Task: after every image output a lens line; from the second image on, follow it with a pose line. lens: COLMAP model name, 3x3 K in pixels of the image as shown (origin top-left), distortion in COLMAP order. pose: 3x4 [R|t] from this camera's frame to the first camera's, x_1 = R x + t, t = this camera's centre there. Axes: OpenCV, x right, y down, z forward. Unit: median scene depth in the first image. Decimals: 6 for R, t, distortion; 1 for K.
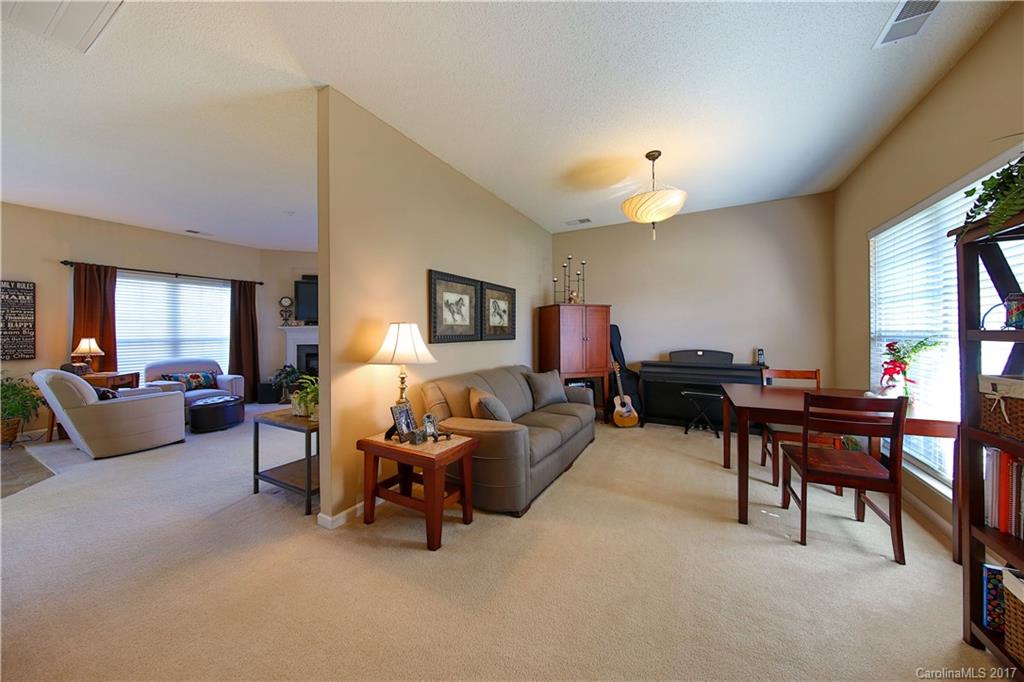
lens RADIAL K [[340.3, 0, 505.7], [0, 340.3, 334.5], [0, 0, 1]] dist [-0.000466, 0.000106]
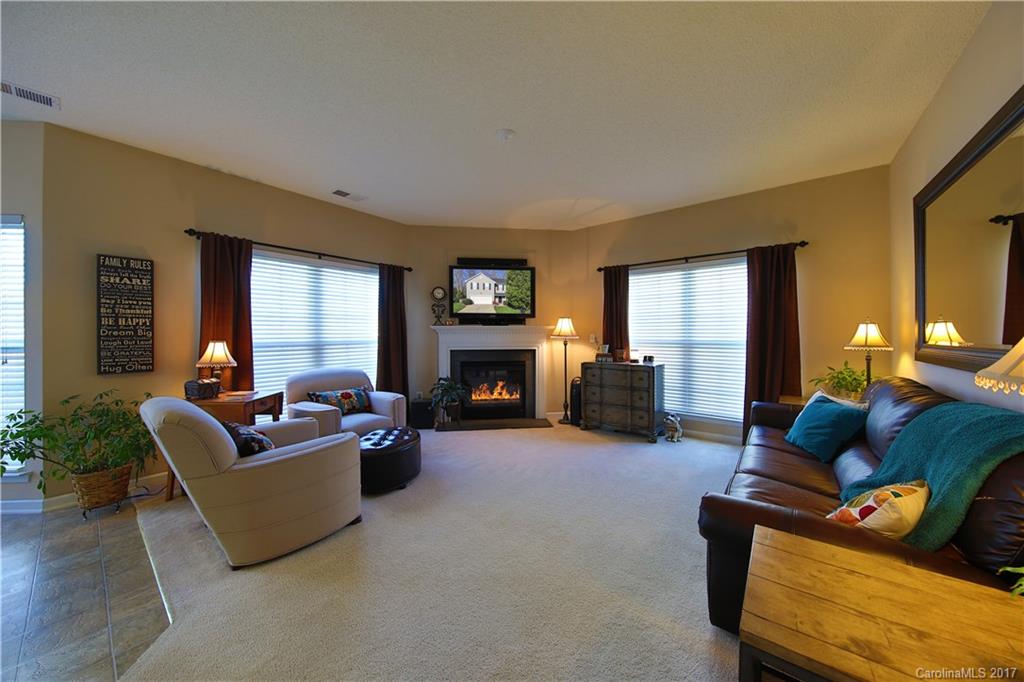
lens RADIAL K [[340.3, 0, 519.4], [0, 340.3, 336.9], [0, 0, 1]] dist [-0.000466, 0.000106]
pose [[0.987156, -0.004193, -0.159702, -0.430836], [0.003641, 0.999986, -0.003748, 0.005975], [0.159716, 0.003118, 0.987158, 0.348045]]
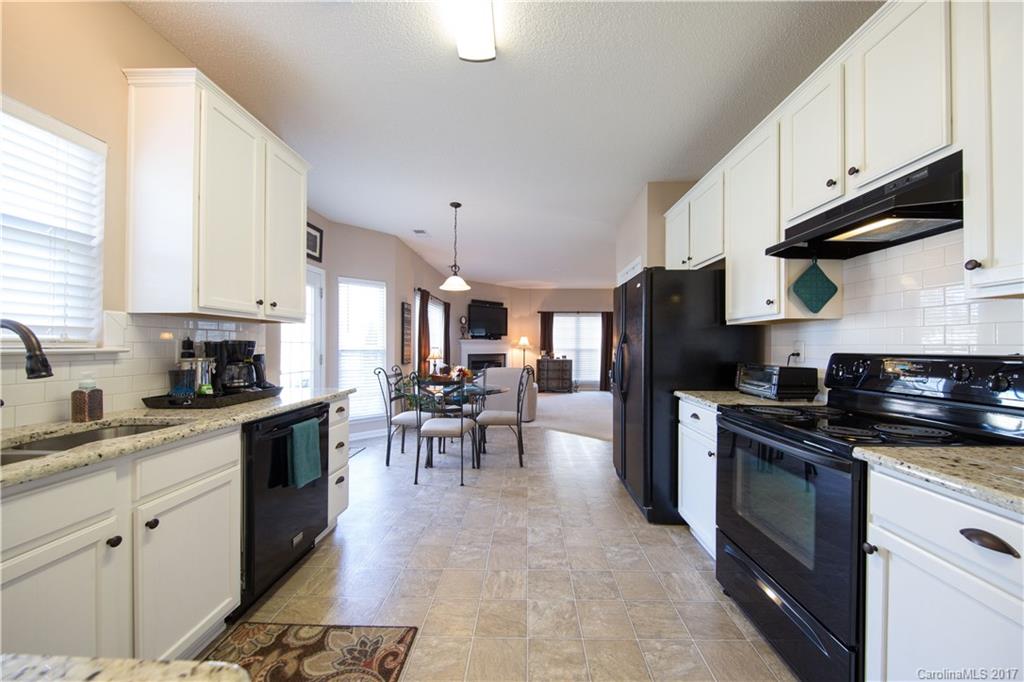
lens RADIAL K [[371.7, 0, 512.2], [0, 371.7, 342.0], [0, 0, 1]] dist [0.000592, -0.002265]
pose [[0.896517, 0.005032, 0.442981, -1.360738], [-0.000376, 0.999944, -0.010596, -0.000234], [-0.443009, 0.009333, 0.896468, -0.407038]]
